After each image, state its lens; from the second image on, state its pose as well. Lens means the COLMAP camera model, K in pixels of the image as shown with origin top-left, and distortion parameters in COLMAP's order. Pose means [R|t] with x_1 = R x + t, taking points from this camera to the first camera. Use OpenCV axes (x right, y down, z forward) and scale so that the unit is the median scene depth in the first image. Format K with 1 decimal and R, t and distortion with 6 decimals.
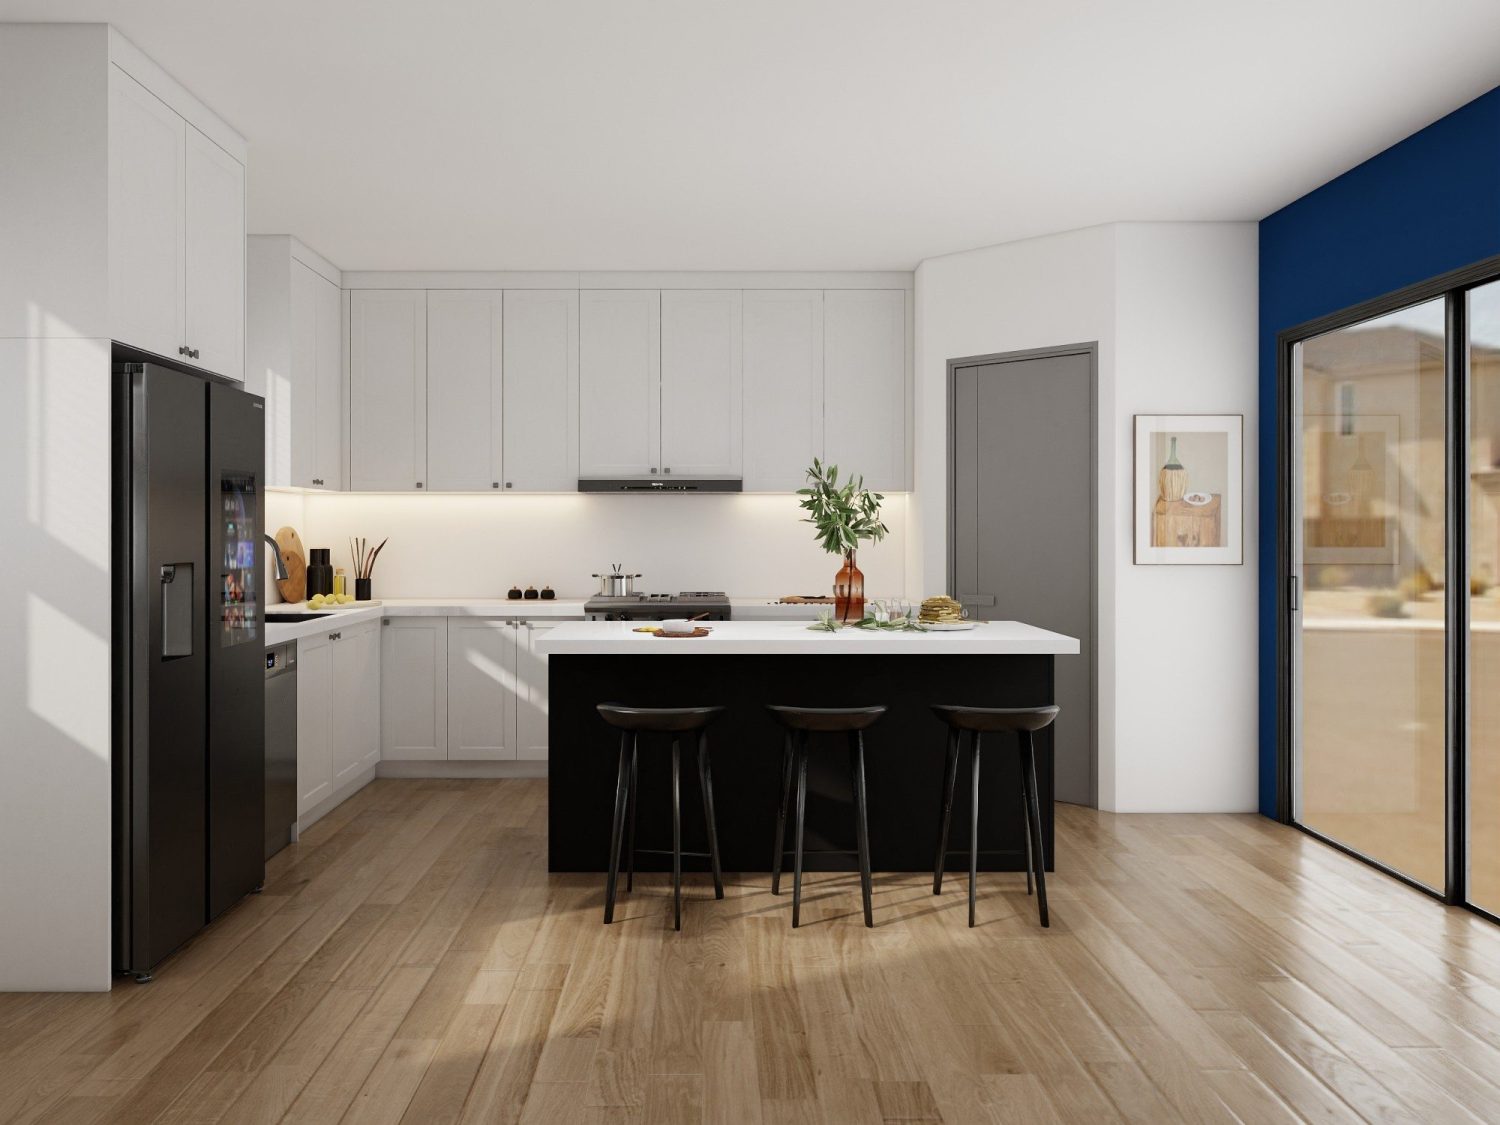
lens RADIAL K [[1199.9, 0, 720.9], [0, 1199.9, 534.2], [0, 0, 1]] dist [-0.009060, 0.002295]
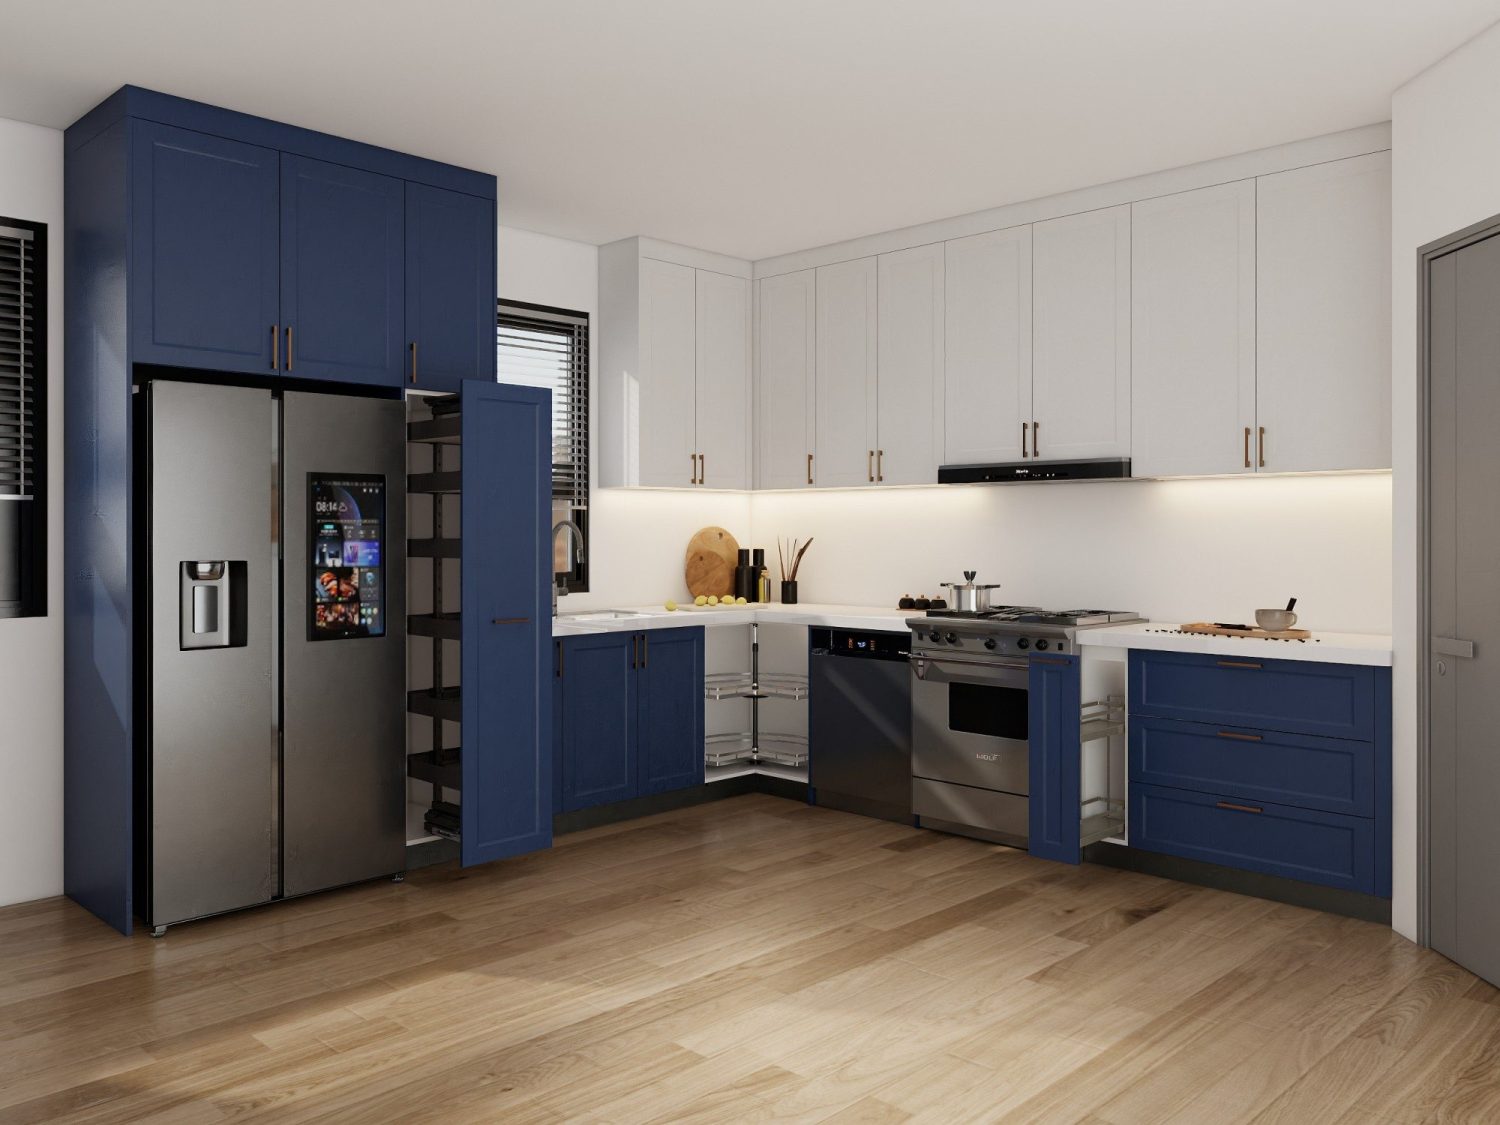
lens RADIAL K [[1199.9, 0, 720.9], [0, 1199.9, 534.2], [0, 0, 1]] dist [-0.009060, 0.002295]
pose [[0.698329, 0.000439, -0.715776, 0.369883], [-0.000261, 1.000000, 0.000359, -0.000348], [0.715777, -0.000064, 0.698329, 0.315857]]
